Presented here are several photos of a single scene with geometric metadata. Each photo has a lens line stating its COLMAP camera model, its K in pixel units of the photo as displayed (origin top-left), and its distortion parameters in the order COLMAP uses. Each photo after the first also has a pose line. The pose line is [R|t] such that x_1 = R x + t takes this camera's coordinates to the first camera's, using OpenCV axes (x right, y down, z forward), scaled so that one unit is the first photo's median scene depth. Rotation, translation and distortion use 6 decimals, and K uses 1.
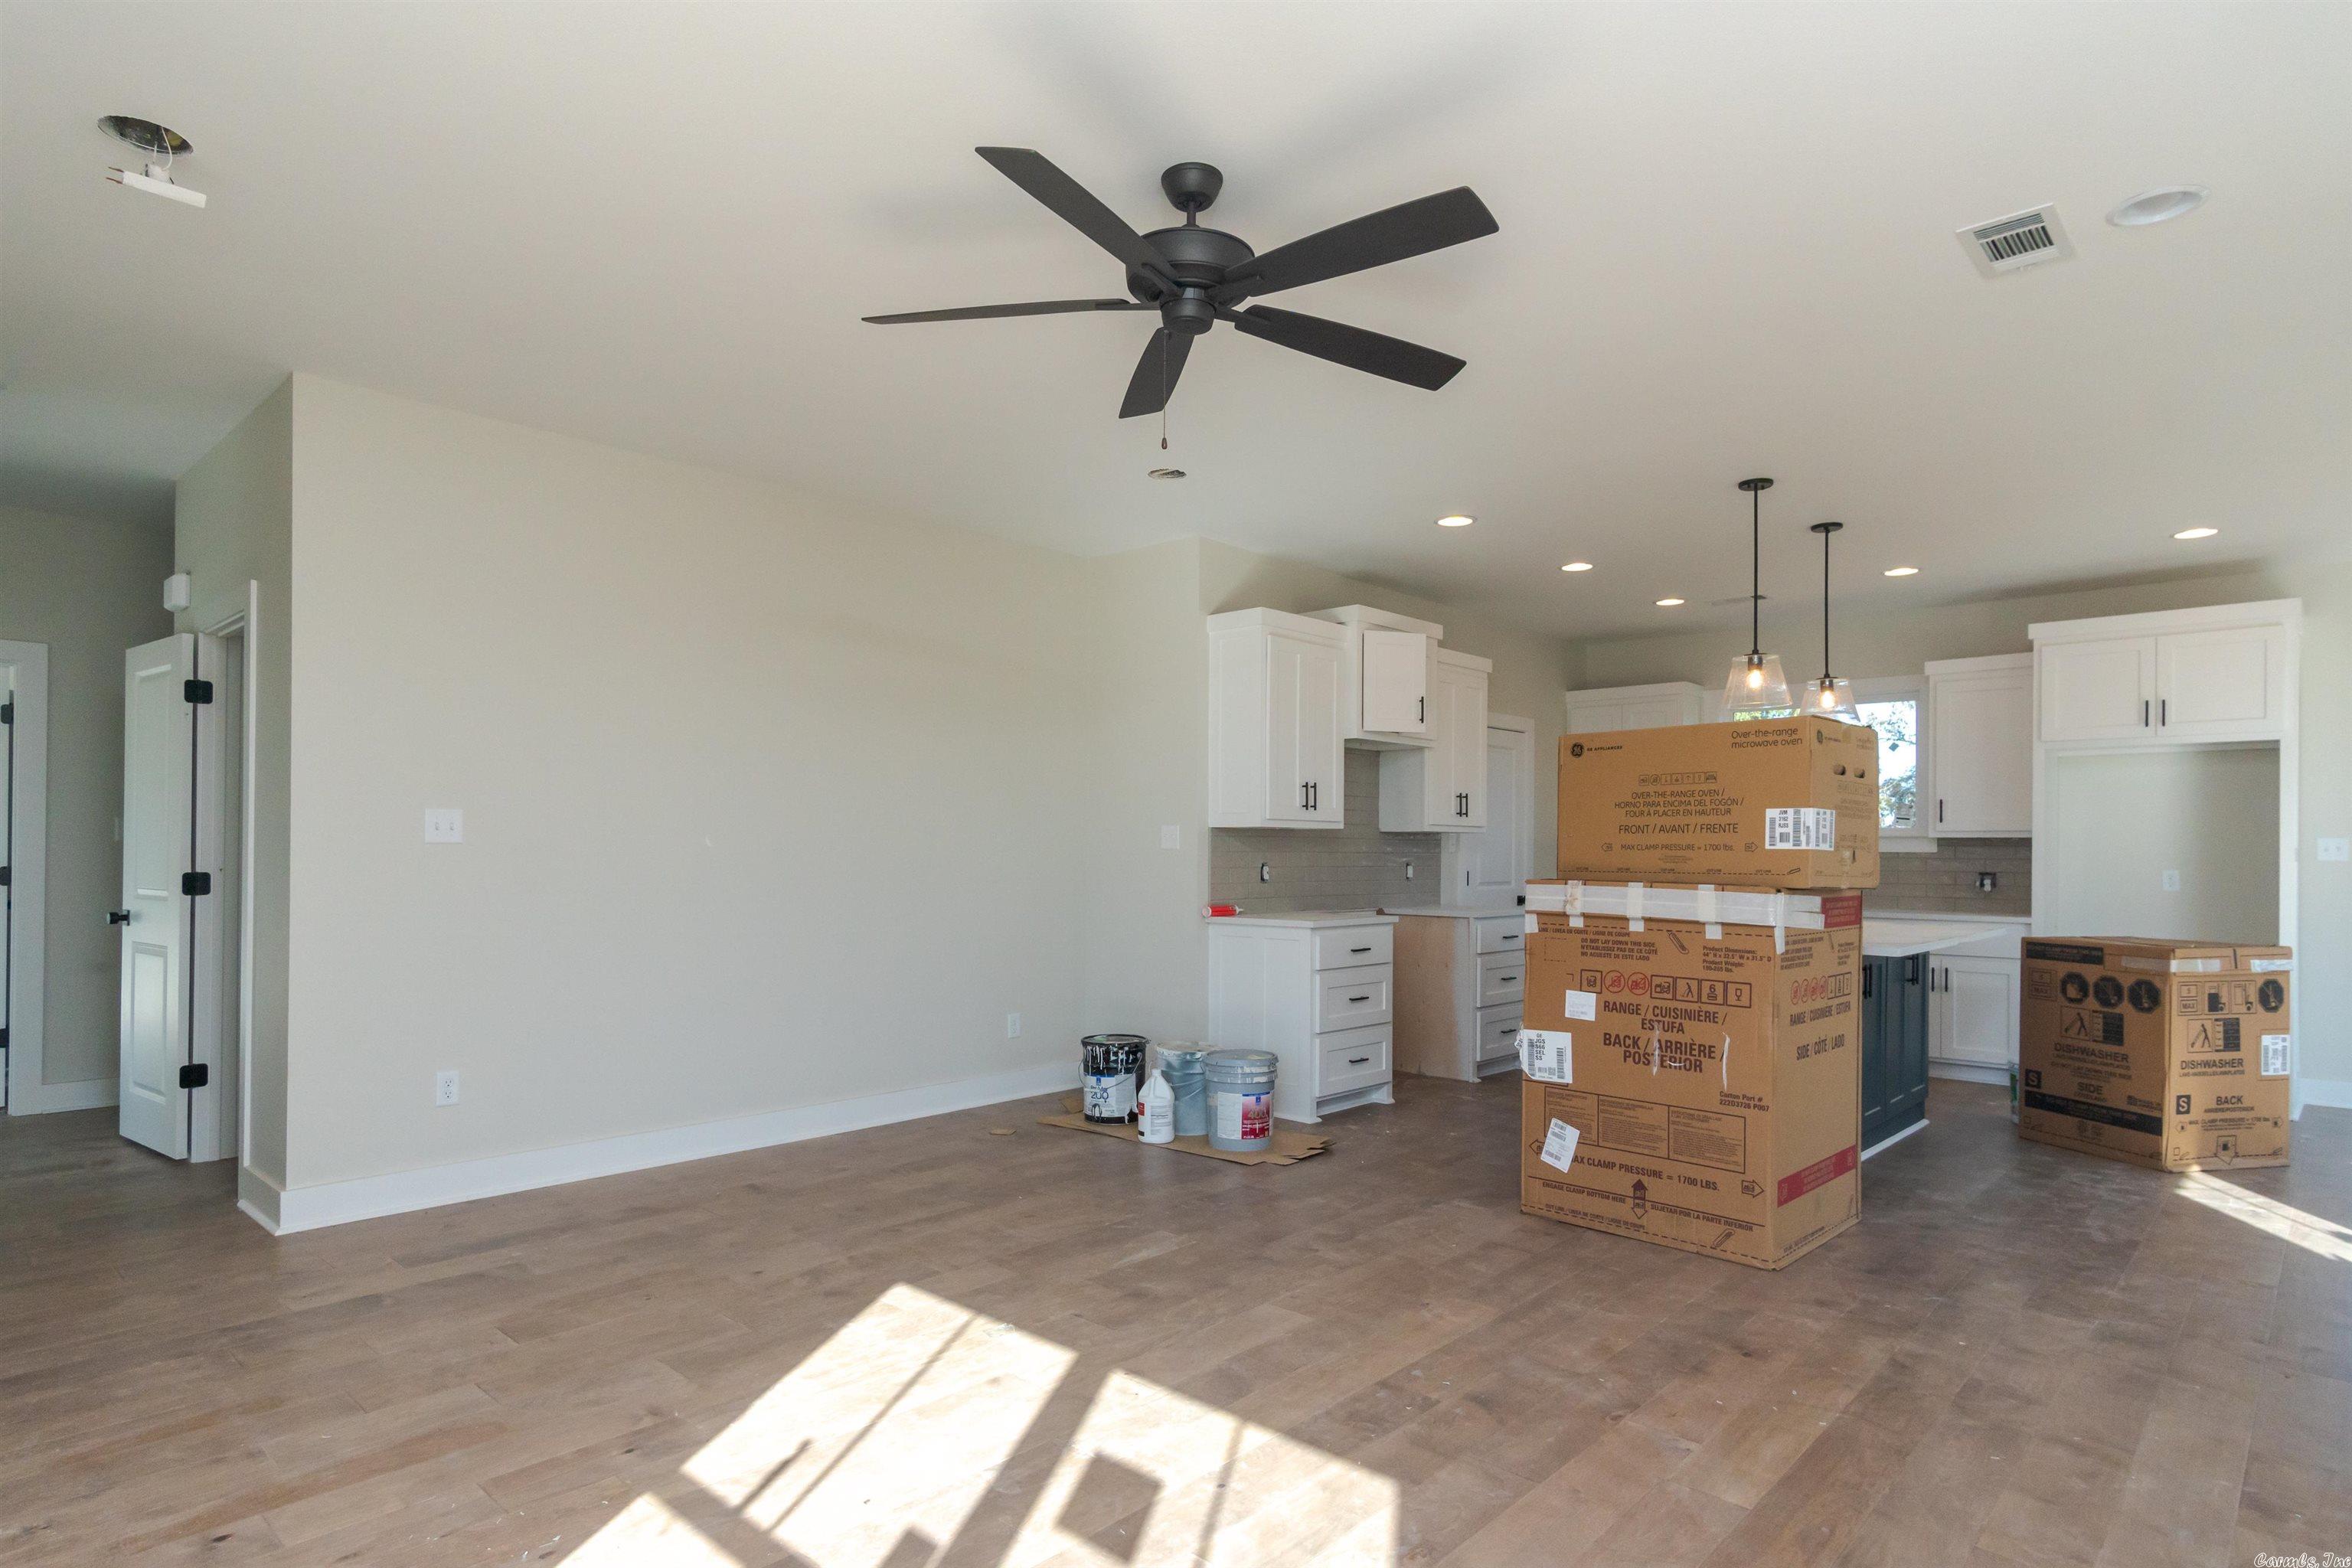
lens RADIAL K [[1271.0, 0, 1154.5], [0, 1271.0, 851.3], [0, 0, 1]] dist [0.000748, -0.001387]
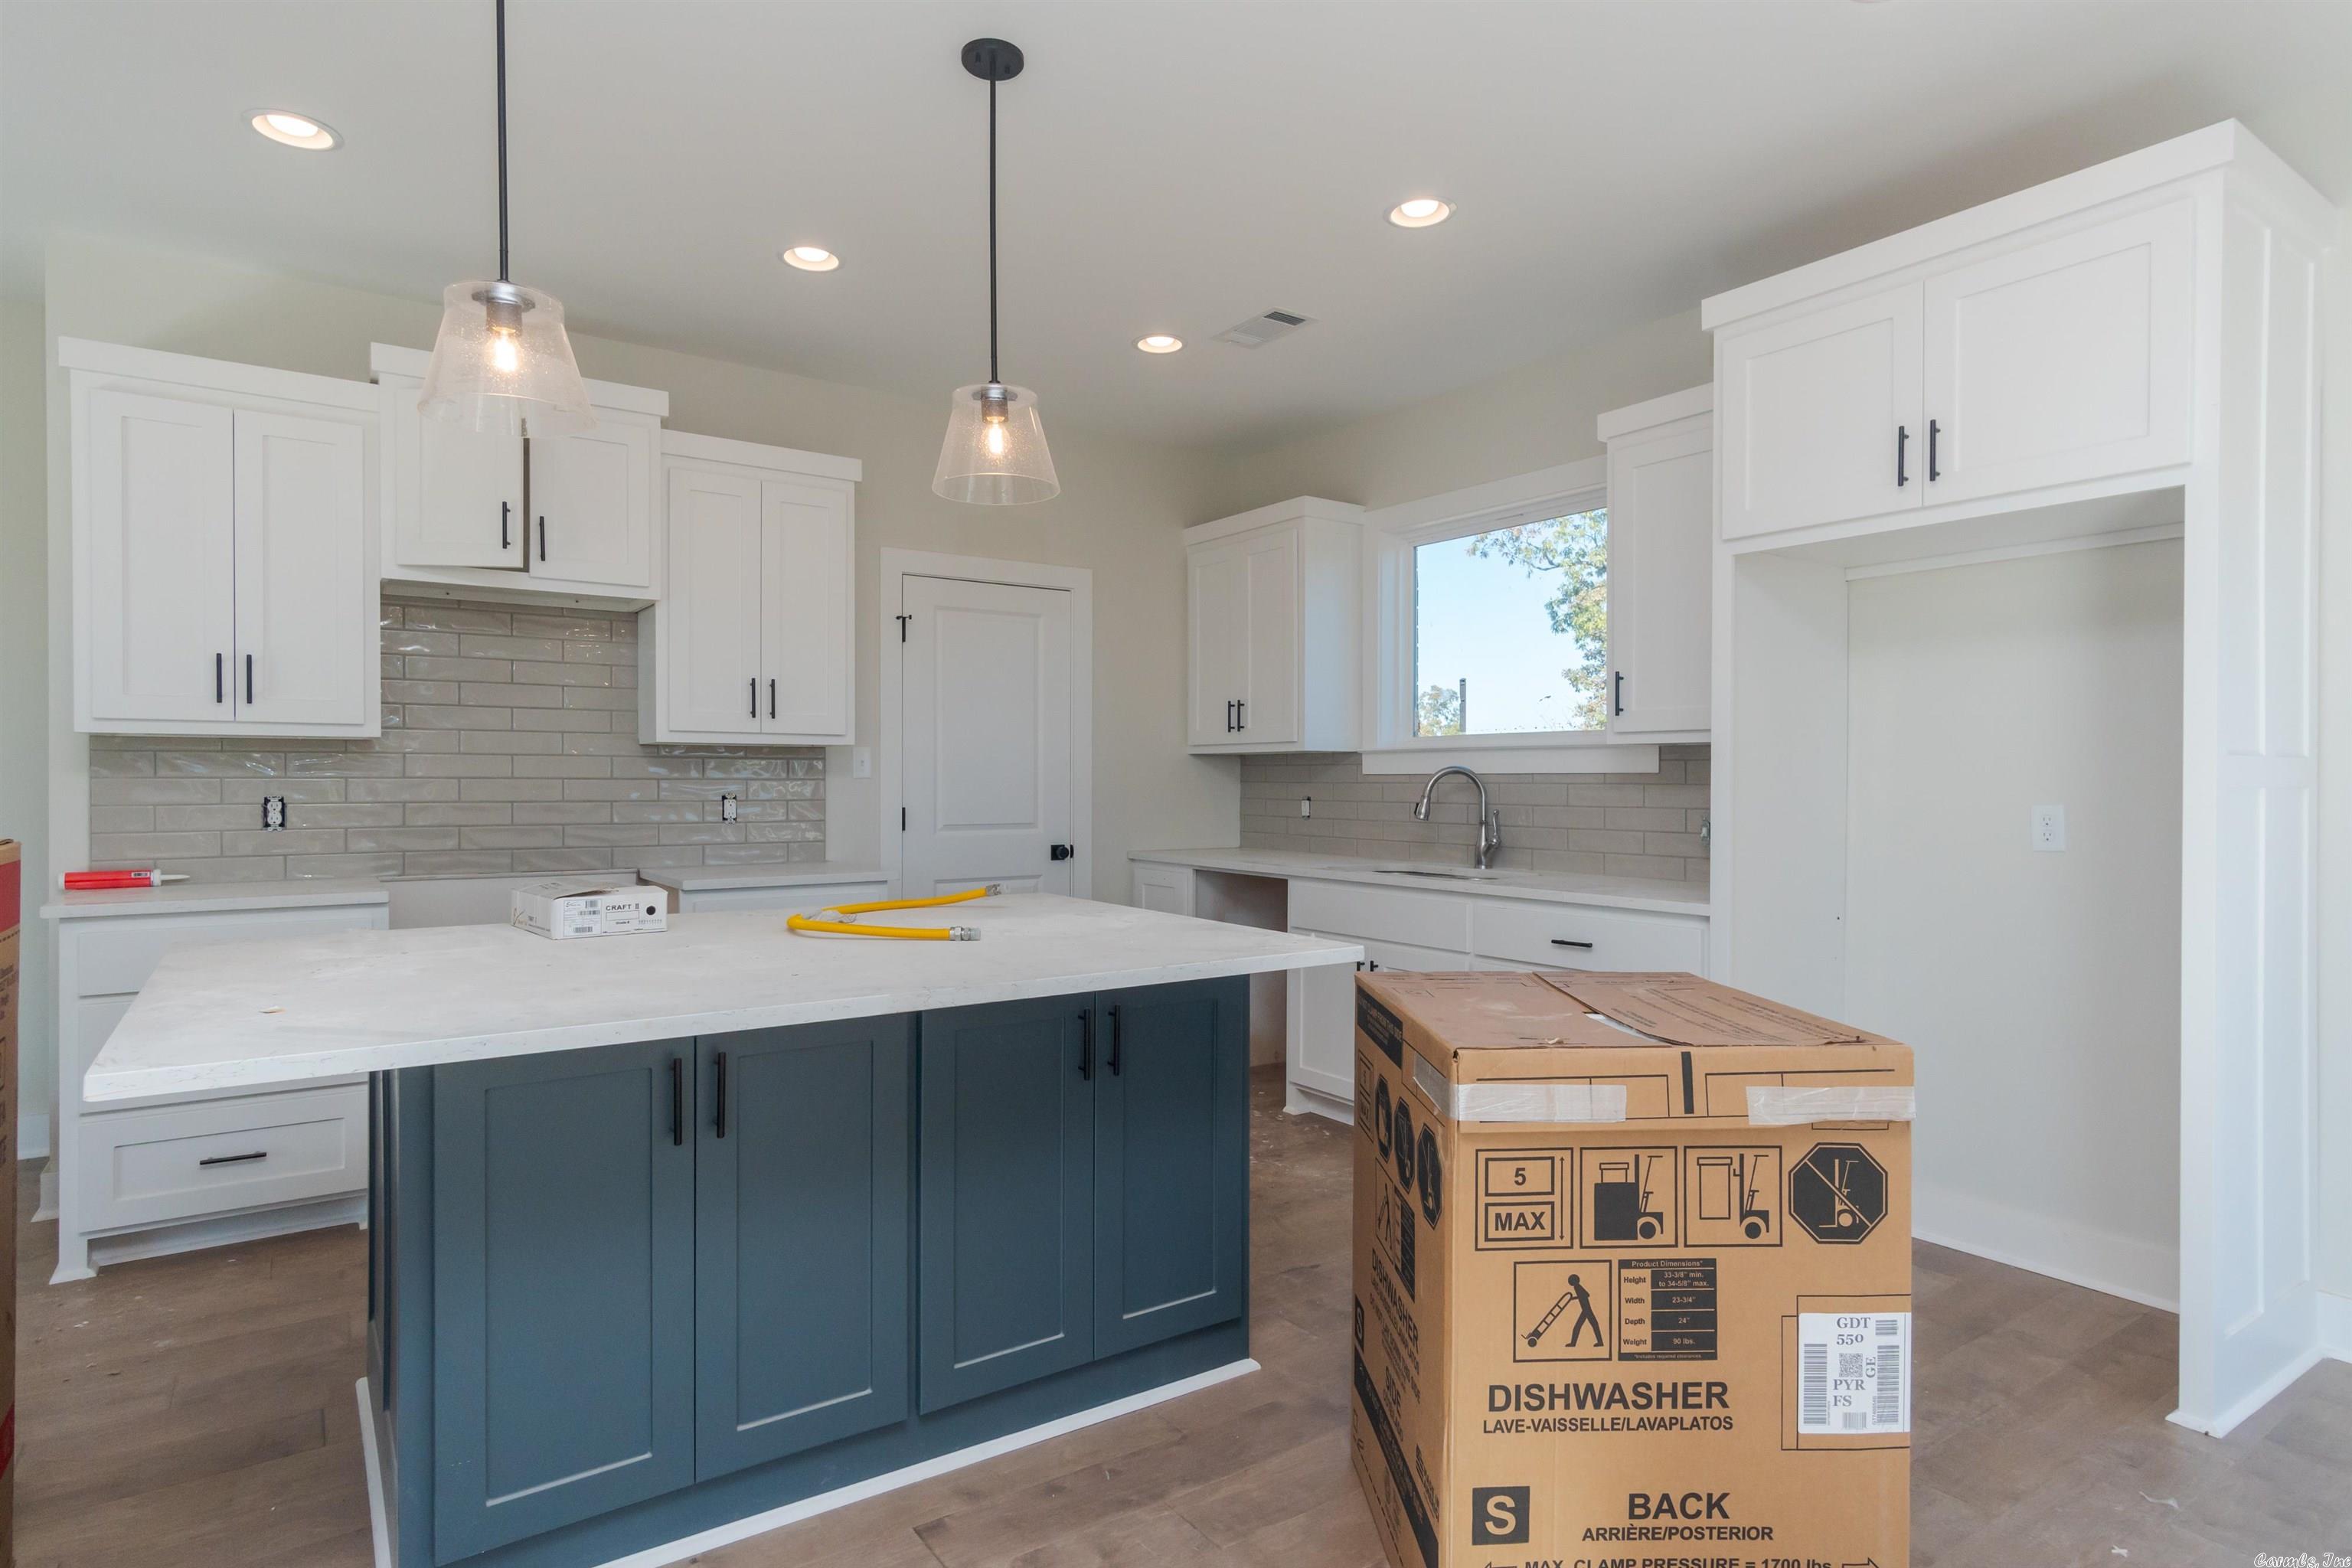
lens RADIAL K [[1271.0, 0, 1137.2], [0, 1271.0, 808.9], [0, 0, 1]] dist [0.000748, -0.001387]
pose [[0.980718, -0.000756, -0.195429, 0.769295], [0.003830, 0.999875, 0.015352, 0.008823], [0.195393, -0.015804, 0.980598, 0.647835]]
